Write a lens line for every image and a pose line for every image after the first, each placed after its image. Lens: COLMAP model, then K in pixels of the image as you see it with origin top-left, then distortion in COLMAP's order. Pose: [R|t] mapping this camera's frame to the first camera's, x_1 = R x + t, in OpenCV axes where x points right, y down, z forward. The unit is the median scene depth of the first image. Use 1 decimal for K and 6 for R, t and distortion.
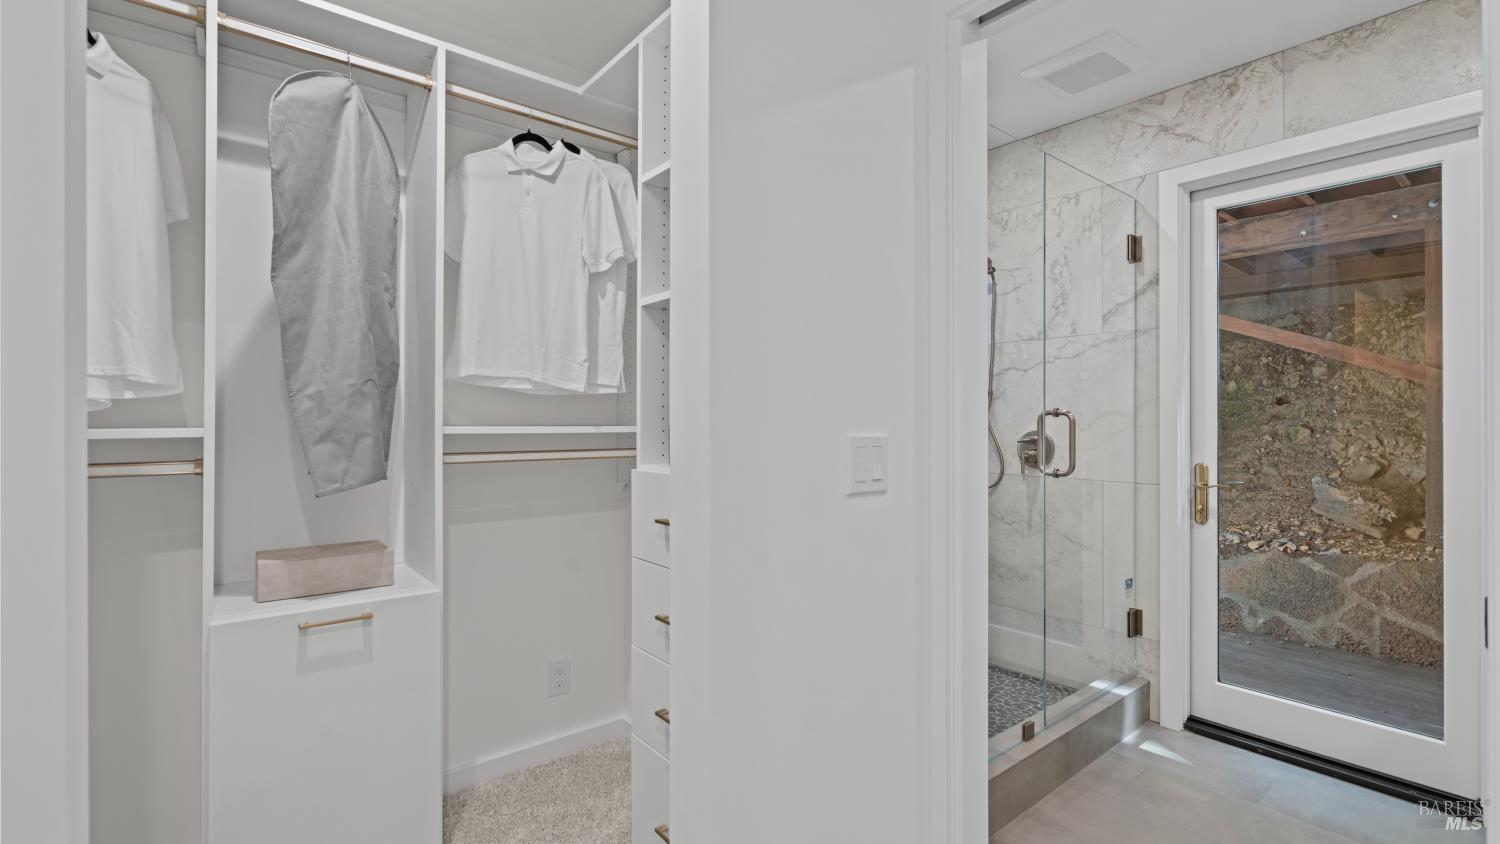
lens RADIAL K [[675.1, 0, 739.8], [0, 675.1, 413.4], [0, 0, 1]] dist [-0.003158, 0.000541]
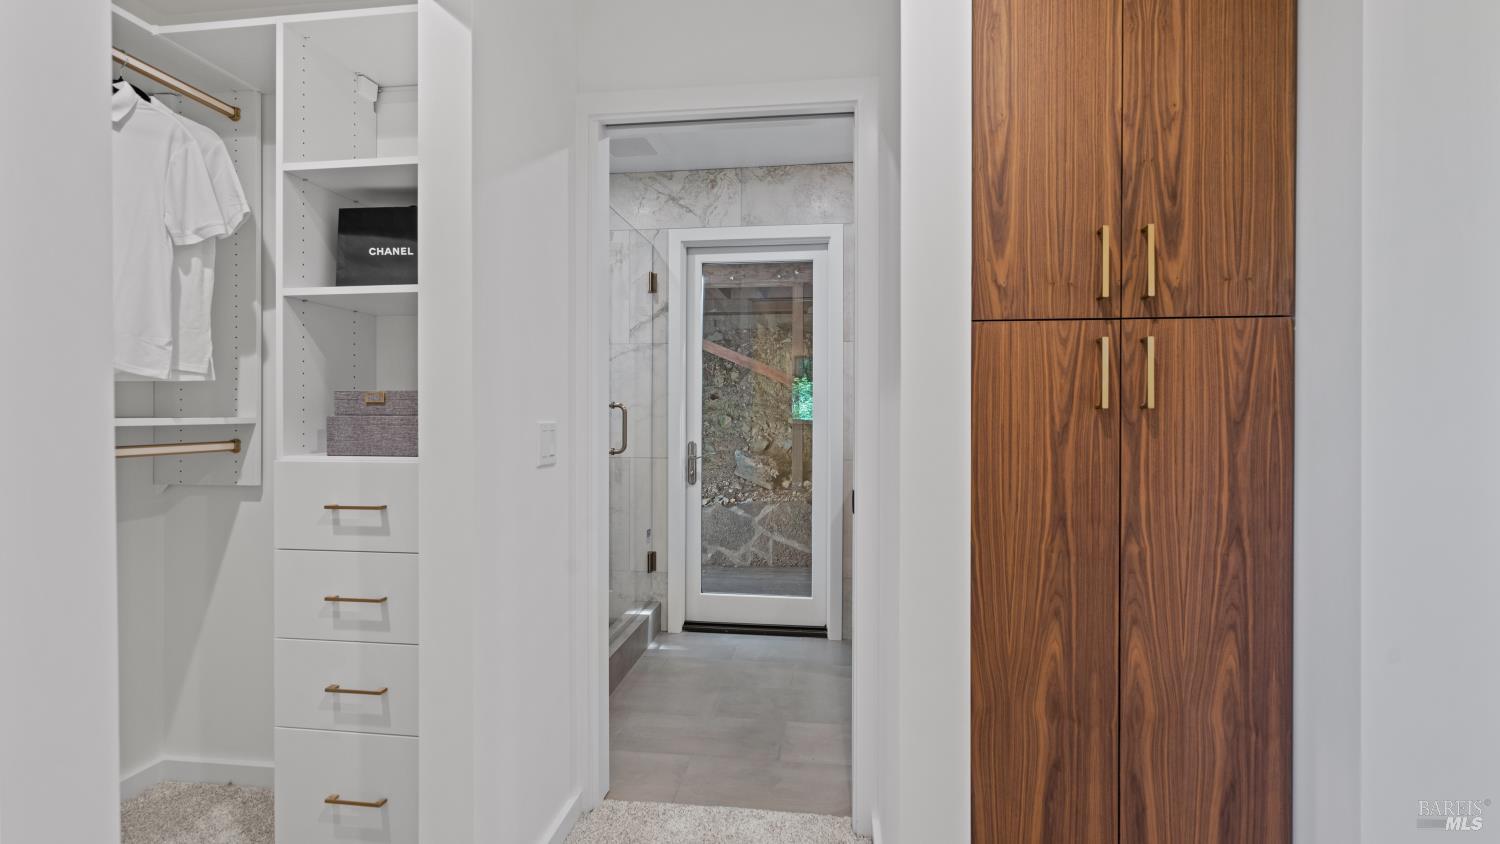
lens RADIAL K [[675.1, 0, 755.0], [0, 675.1, 410.5], [0, 0, 1]] dist [-0.003158, 0.000541]
pose [[0.725237, -0.000424, 0.688499, -0.197326], [-0.005829, 0.999960, 0.006755, -0.000671], [-0.688474, -0.008912, 0.725206, -0.118063]]
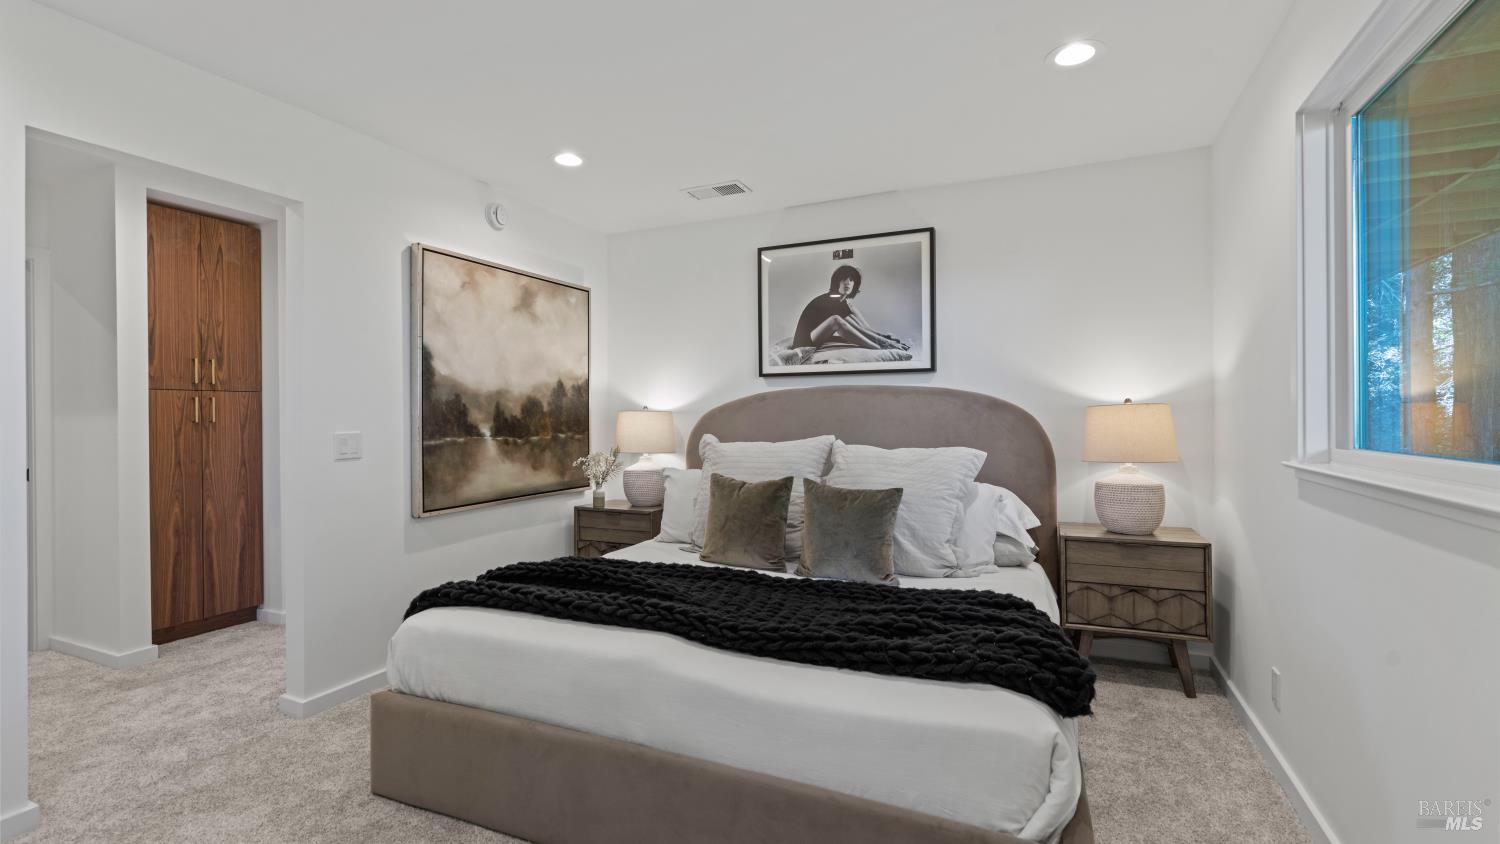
lens RADIAL K [[675.1, 0, 751.3], [0, 675.1, 418.5], [0, 0, 1]] dist [-0.003158, 0.000541]
pose [[-0.441783, -0.002402, 0.897119, -3.366858], [-0.000030, 0.999996, 0.002663, -0.029446], [-0.897122, 0.001149, -0.441781, -0.718191]]
